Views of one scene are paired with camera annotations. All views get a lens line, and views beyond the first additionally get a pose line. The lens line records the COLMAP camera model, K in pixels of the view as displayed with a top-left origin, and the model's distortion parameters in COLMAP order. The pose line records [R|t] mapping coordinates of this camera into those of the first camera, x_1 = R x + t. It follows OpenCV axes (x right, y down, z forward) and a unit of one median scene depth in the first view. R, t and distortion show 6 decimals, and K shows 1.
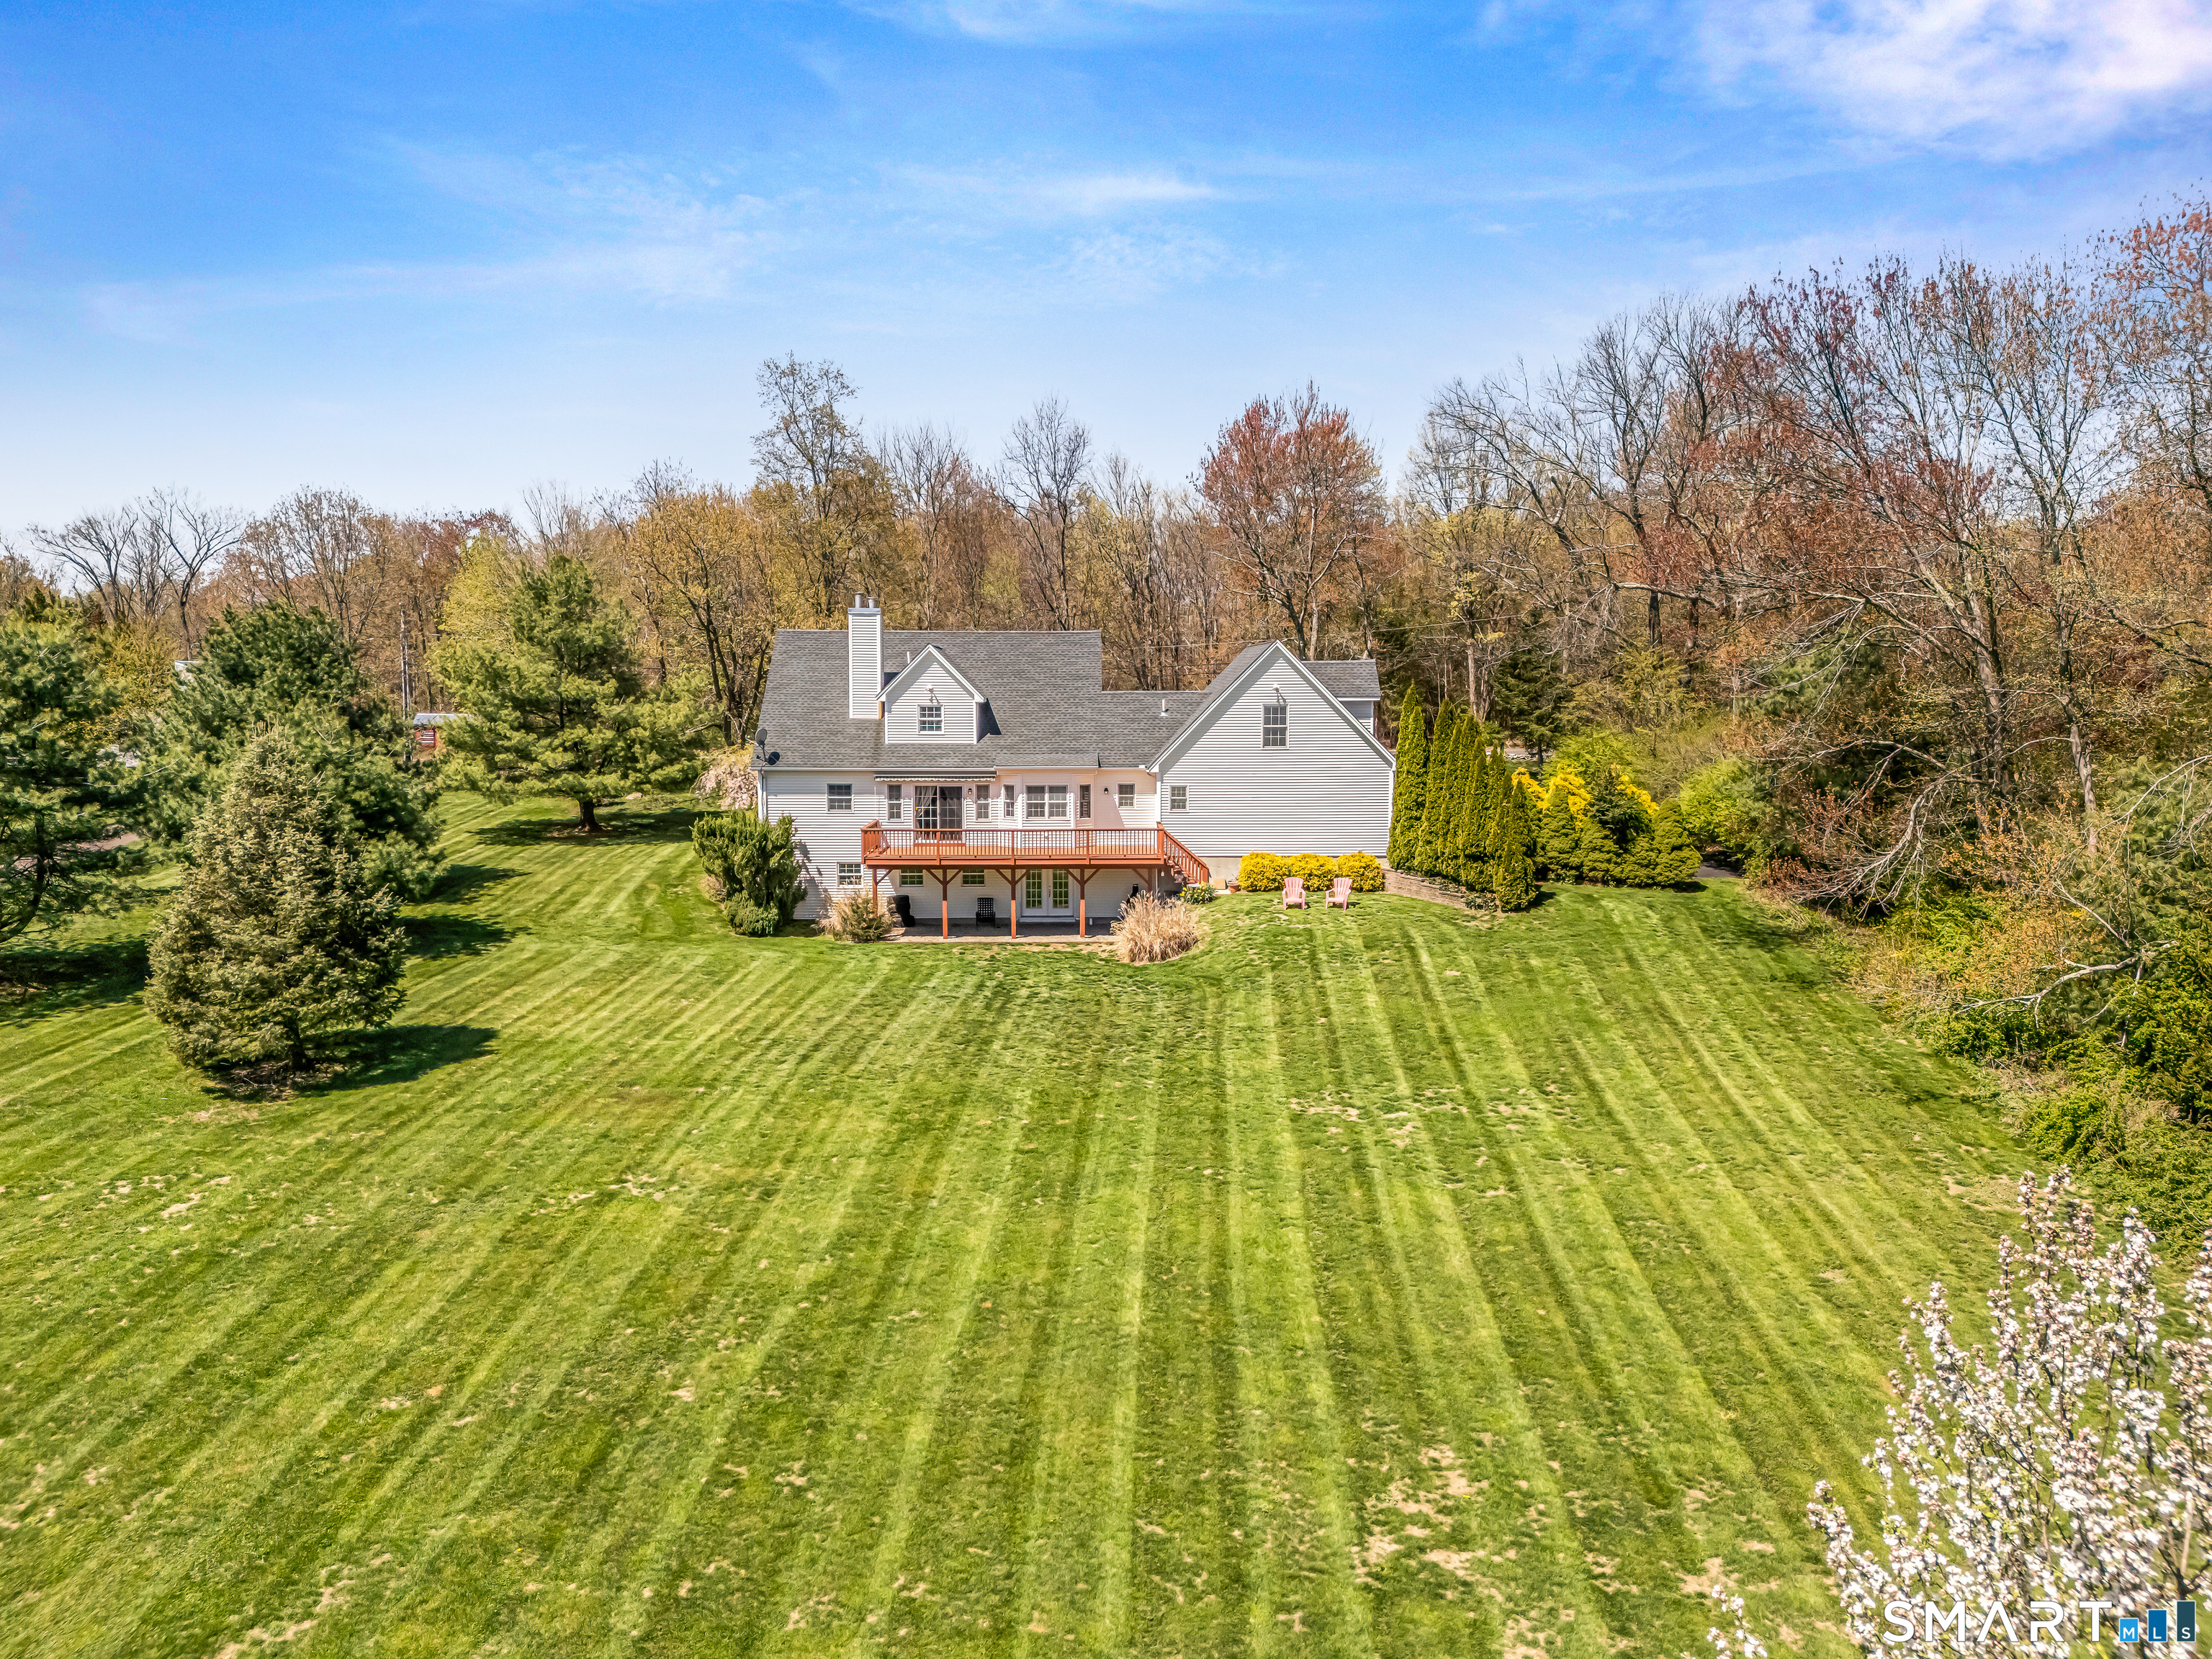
lens RADIAL K [[1633.1, 0, 1119.0], [0, 1633.1, 837.3], [0, 0, 1]] dist [0.061916, -0.047906]
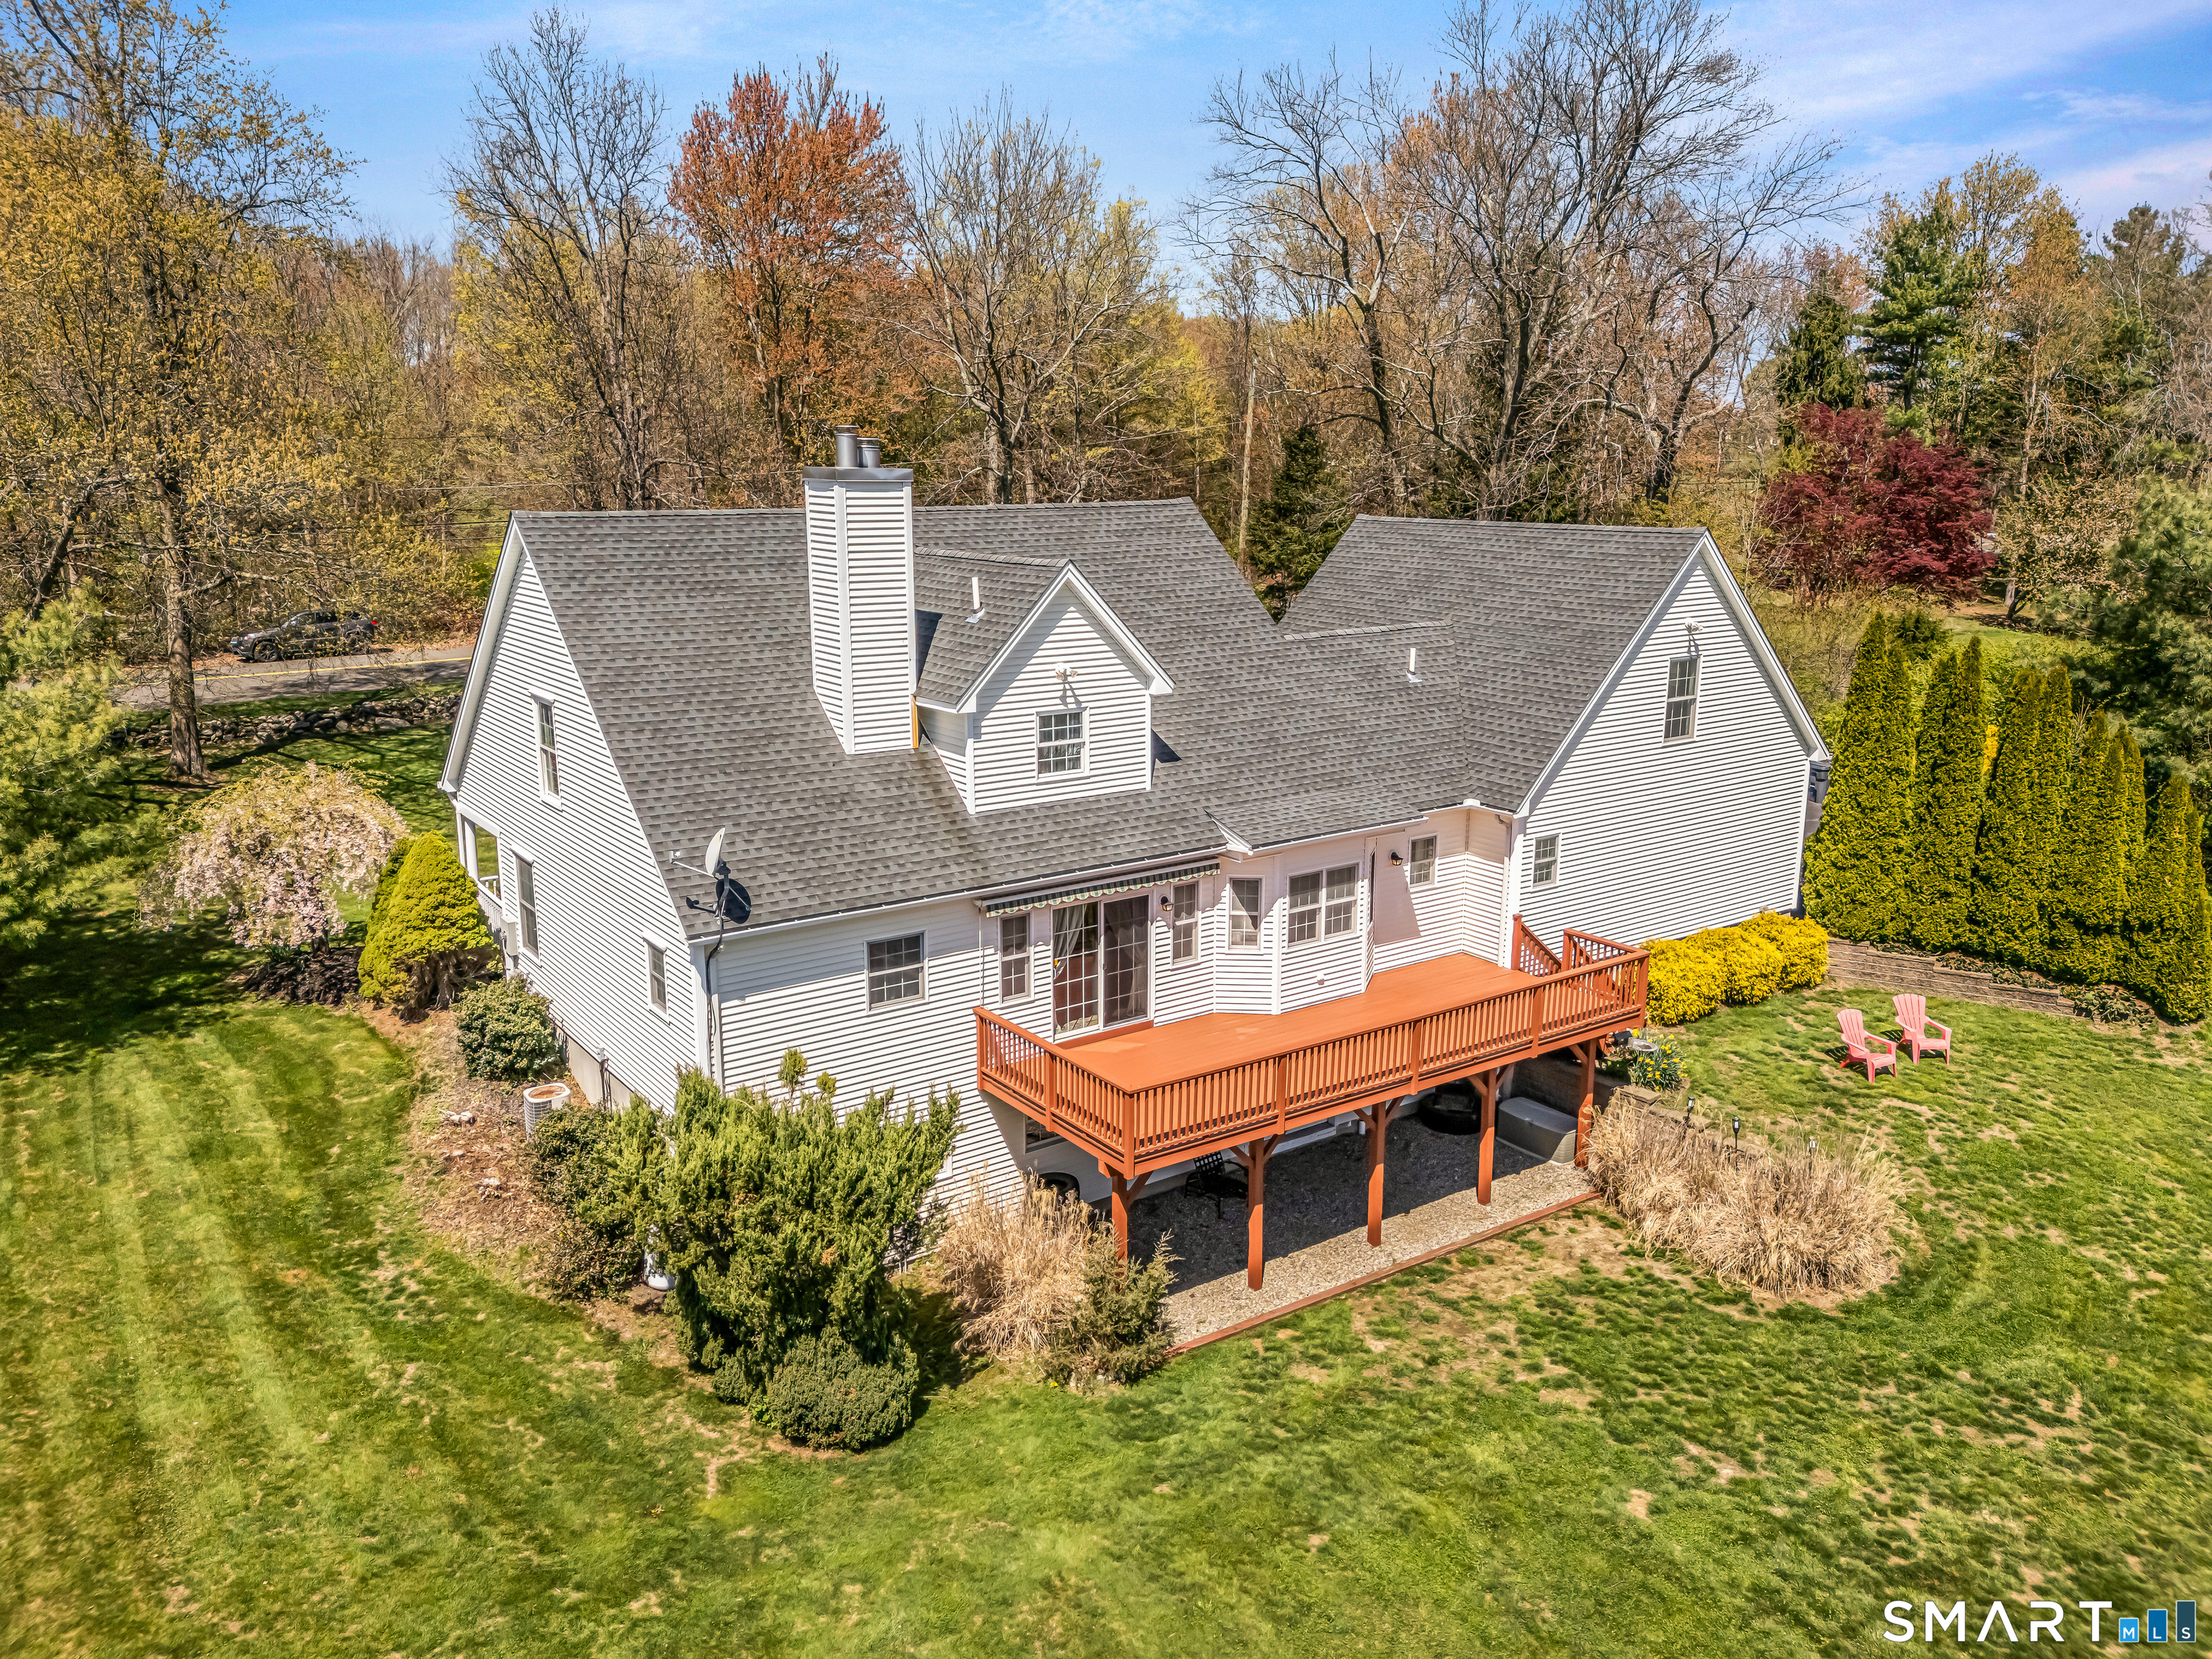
lens RADIAL K [[1633.1, 0, 1108.5], [0, 1633.1, 830.9], [0, 0, 1]] dist [0.061916, -0.047906]
pose [[0.834558, -0.127613, 0.535937, -0.332678], [0.056257, 0.987457, 0.147522, -0.111685], [-0.548041, -0.092966, 0.831269, 0.652639]]
